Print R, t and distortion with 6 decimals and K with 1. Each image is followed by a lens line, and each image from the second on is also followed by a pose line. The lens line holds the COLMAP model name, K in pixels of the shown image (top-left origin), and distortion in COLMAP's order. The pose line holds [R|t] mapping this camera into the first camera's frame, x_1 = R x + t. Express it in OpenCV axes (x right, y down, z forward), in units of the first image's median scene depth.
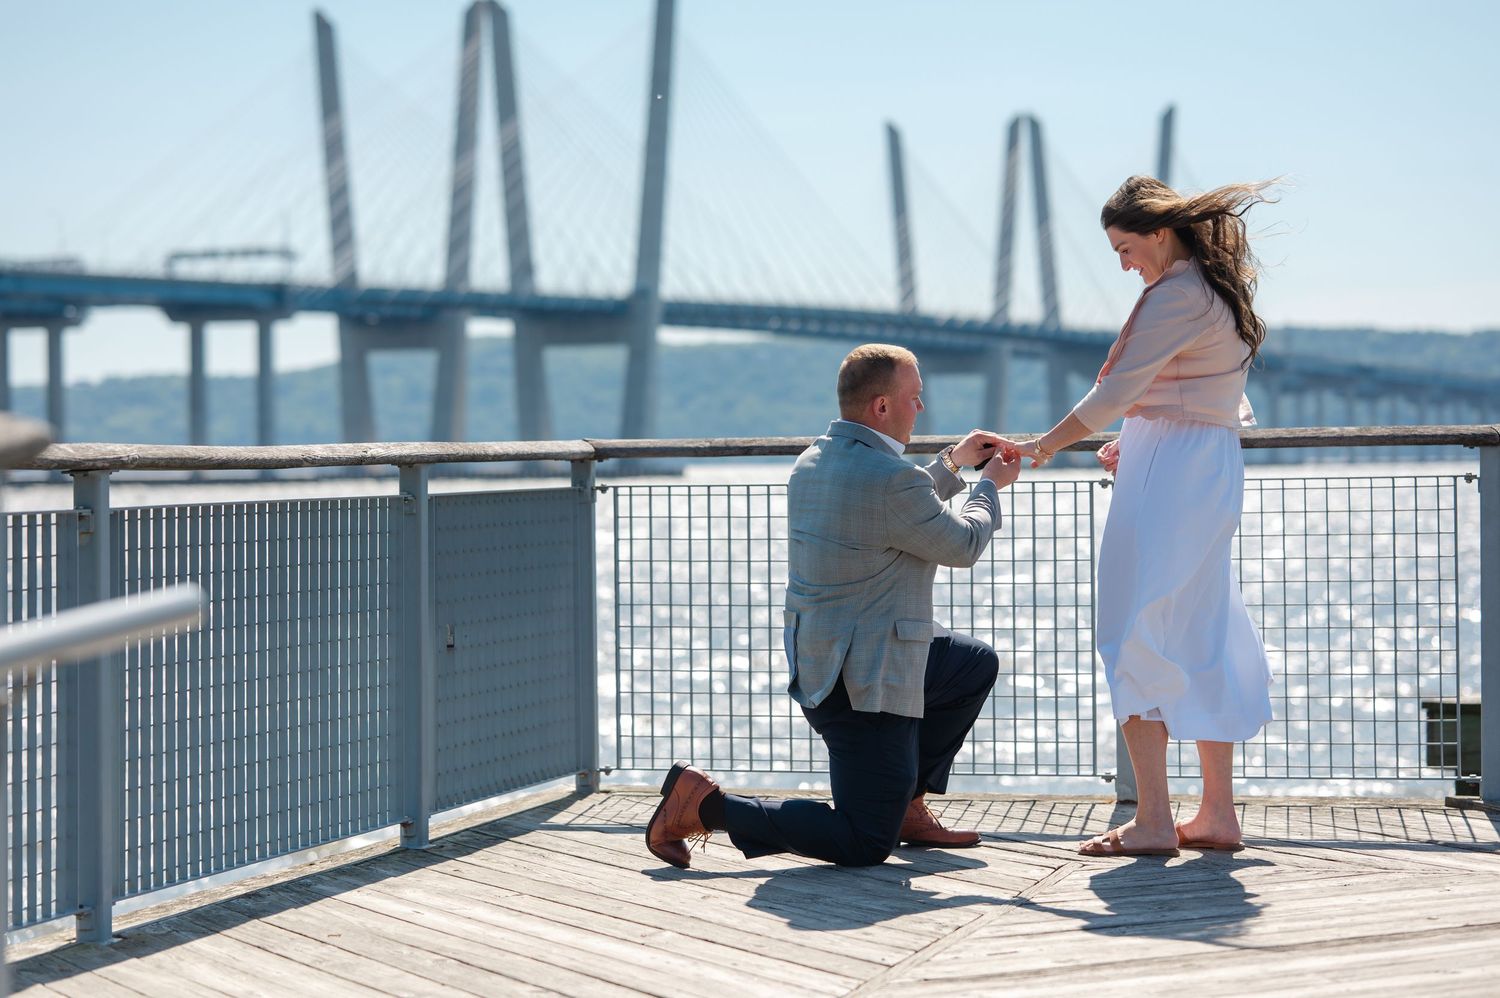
lens RADIAL K [[3561.2, 0, 750.4], [0, 3561.2, 441.7], [0, 0, 1]] dist [-0.037368, 0.000000]
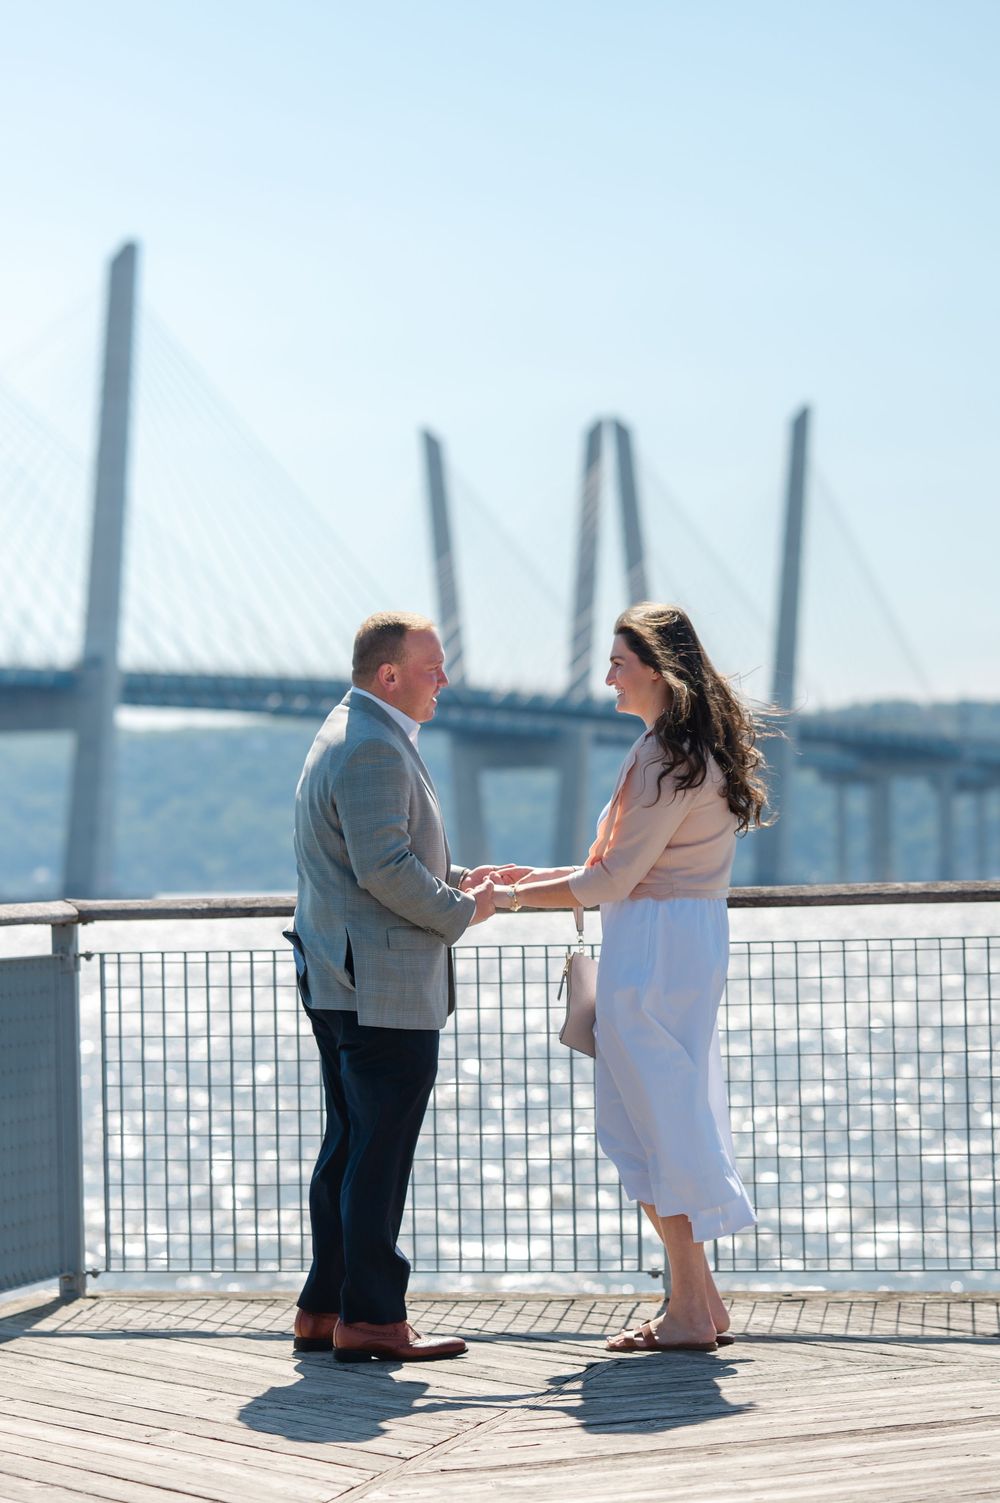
lens RADIAL K [[4873.8, 0, 487.9], [0, 4873.8, 759.9], [0, 0, 1]] dist [-0.040971, 0.000000]
pose [[0.998690, -0.006874, 0.050704, -0.003079], [0.007893, 0.999770, -0.019929, -0.010951], [-0.050555, 0.020303, 0.998515, -0.226183]]
